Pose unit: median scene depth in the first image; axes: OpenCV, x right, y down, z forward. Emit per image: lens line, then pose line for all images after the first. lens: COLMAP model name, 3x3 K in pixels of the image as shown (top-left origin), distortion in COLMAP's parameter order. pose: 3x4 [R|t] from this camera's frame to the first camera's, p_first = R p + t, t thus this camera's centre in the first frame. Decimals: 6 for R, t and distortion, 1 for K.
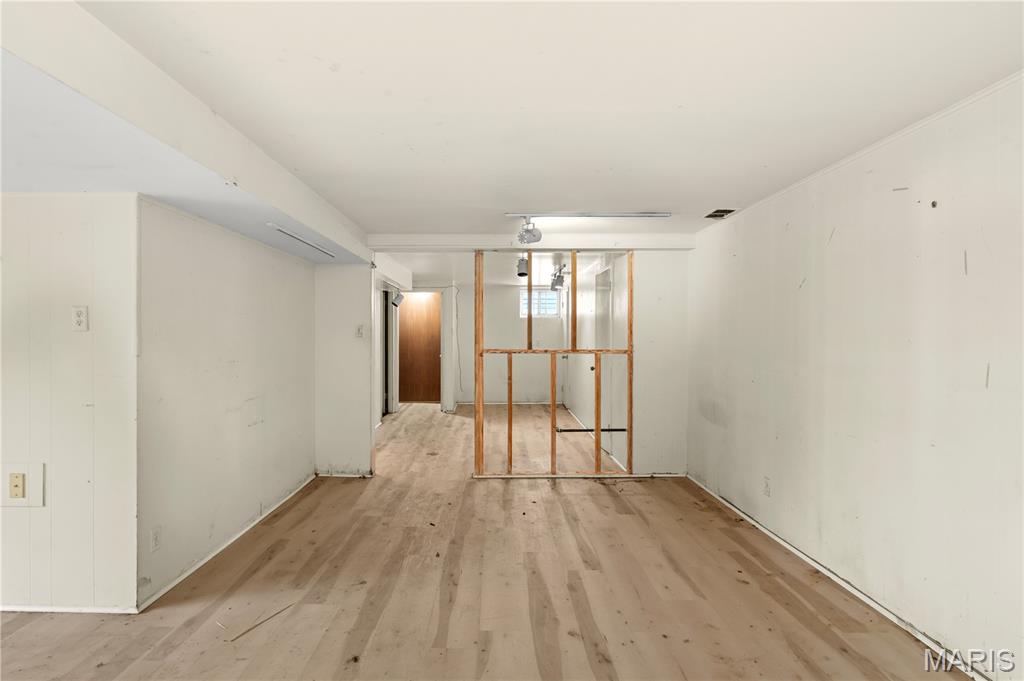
lens RADIAL K [[507.5, 0, 510.2], [0, 507.5, 335.5], [0, 0, 1]] dist [0.003987, -0.001765]
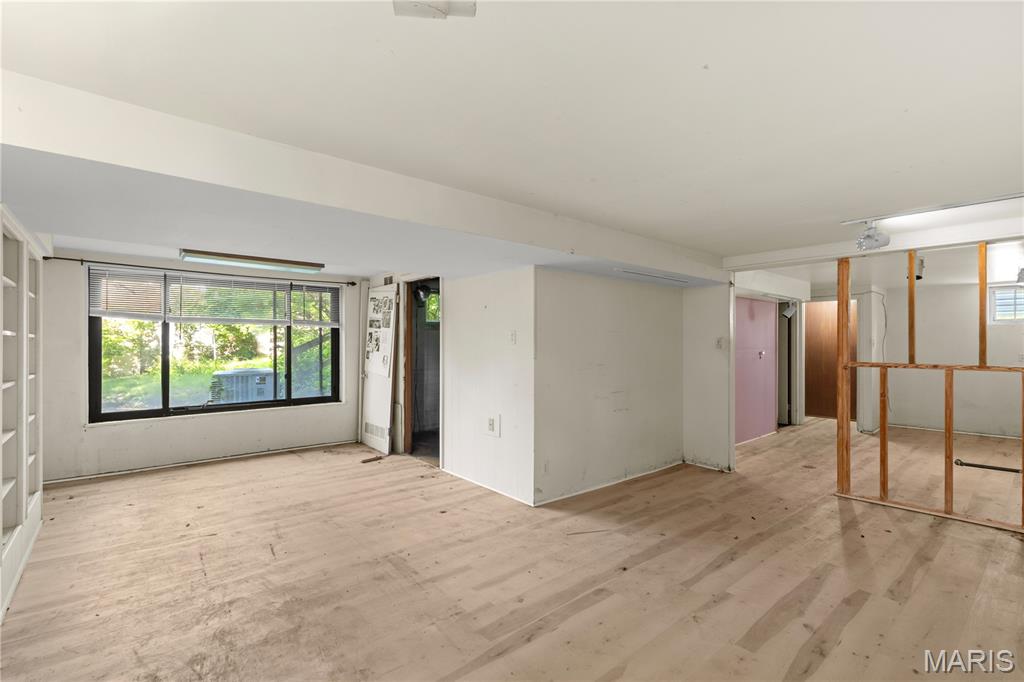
lens RADIAL K [[469.7, 0, 511.9], [0, 469.7, 344.2], [0, 0, 1]] dist [0.004896, 0.000407]
pose [[0.662909, 0.000572, -0.748700, 0.248266], [-0.003769, 0.999990, -0.002573, -0.002115], [0.748690, 0.004528, 0.662904, -0.071290]]
